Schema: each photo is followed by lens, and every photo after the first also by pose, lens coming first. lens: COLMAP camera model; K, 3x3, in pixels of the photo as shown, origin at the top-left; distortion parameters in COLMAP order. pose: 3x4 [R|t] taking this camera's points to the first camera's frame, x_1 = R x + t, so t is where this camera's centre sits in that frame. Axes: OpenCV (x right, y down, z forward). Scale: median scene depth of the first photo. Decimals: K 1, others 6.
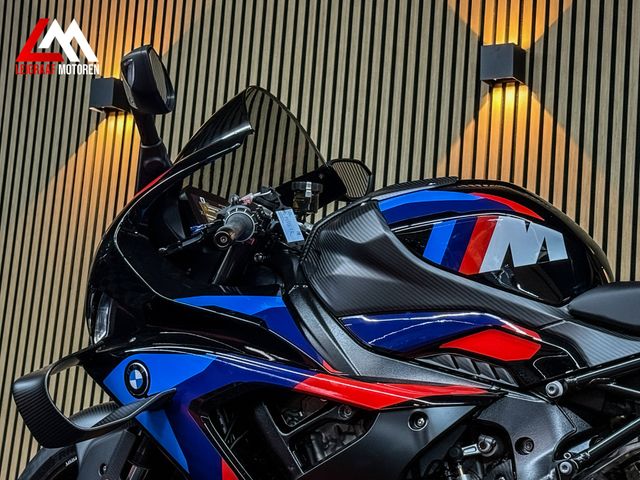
lens RADIAL K [[1368.8, 0, 323.4], [0, 1368.8, 239.4], [0, 0, 1]] dist [0.125746, 0.000000]
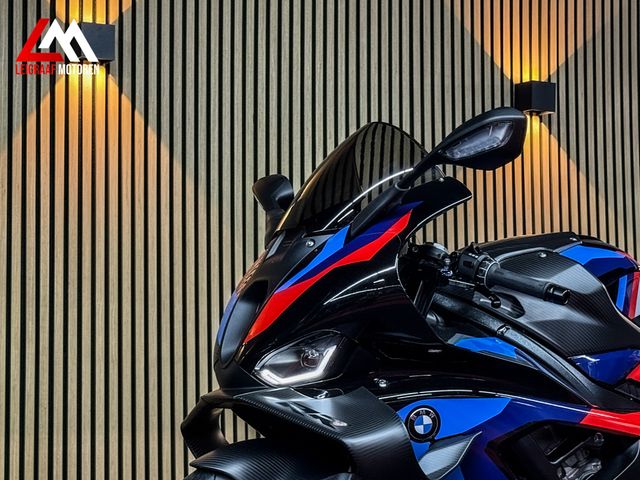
lens RADIAL K [[1368.8, 0, 325.1], [0, 1368.8, 237.4], [0, 0, 1]] dist [0.125746, 0.000000]
pose [[0.524823, 0.010225, 0.851150, -1.035857], [-0.084769, 0.995585, 0.040308, -0.070029], [-0.846980, -0.093306, 0.523372, 0.544339]]
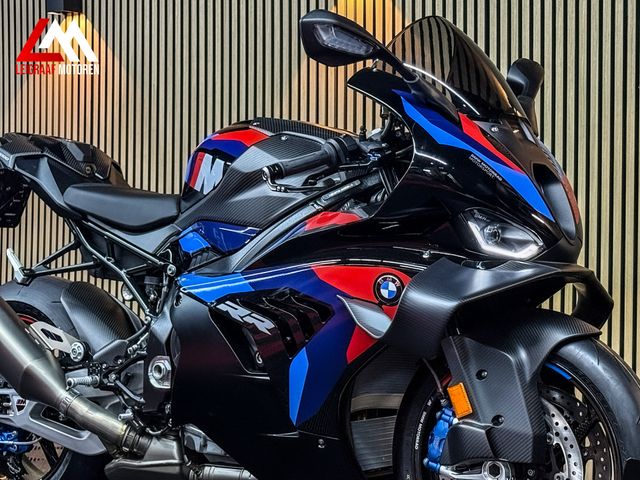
lens RADIAL K [[1368.8, 0, 316.0], [0, 1368.8, 226.3], [0, 0, 1]] dist [0.125746, 0.000000]
pose [[0.986393, -0.079589, -0.143854, 0.424471], [0.101519, 0.983125, 0.152178, -0.139691], [0.129315, -0.164712, 0.977828, -0.342321]]
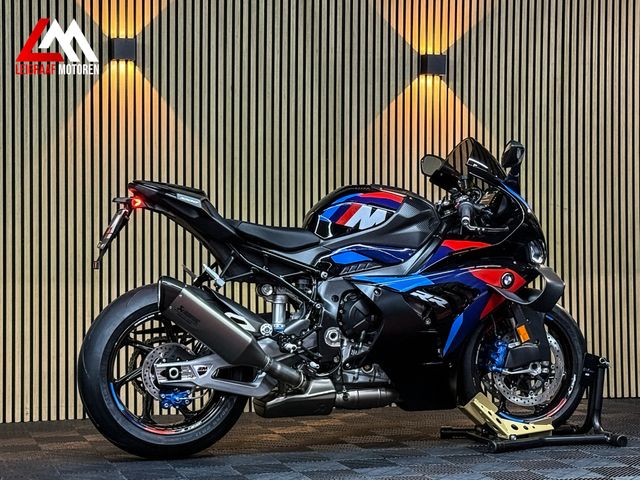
lens RADIAL K [[1368.8, 0, 326.5], [0, 1368.8, 221.7], [0, 0, 1]] dist [0.125746, 0.000000]
pose [[0.684596, -0.075185, 0.725035, -1.507753], [-0.069776, 0.983339, 0.167855, -0.360560], [-0.725575, -0.165503, 0.667944, -0.504802]]
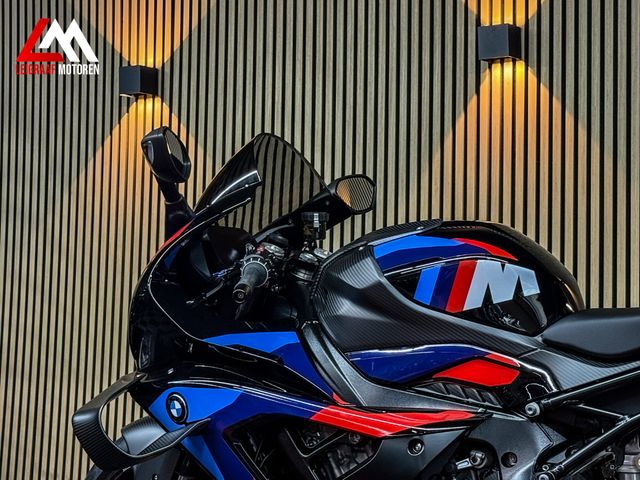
lens RADIAL K [[1368.8, 0, 313.2], [0, 1368.8, 238.1], [0, 0, 1]] dist [0.125746, 0.000000]
pose [[0.996986, -0.063913, -0.043984, 0.039393], [0.067709, 0.993541, 0.091058, -0.139155], [0.037880, -0.093762, 0.994874, -0.136188]]
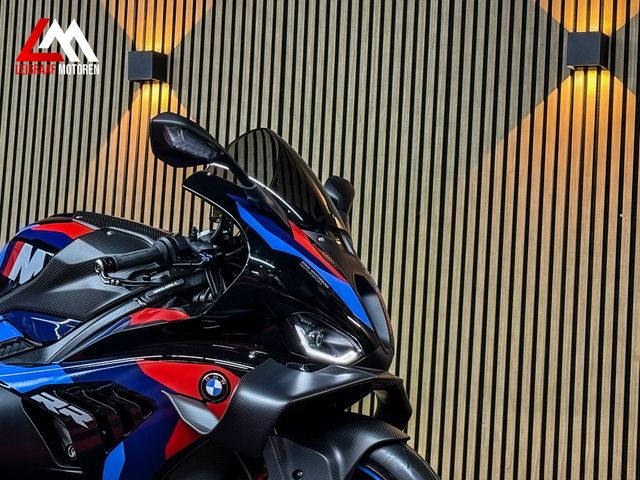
lens RADIAL K [[1368.8, 0, 319.4], [0, 1368.8, 216.7], [0, 0, 1]] dist [0.125746, 0.000000]
pose [[0.997516, -0.015936, 0.068619, 0.328135], [0.010755, 0.997109, 0.075222, -0.140435], [-0.069619, -0.074297, 0.994803, -0.388425]]
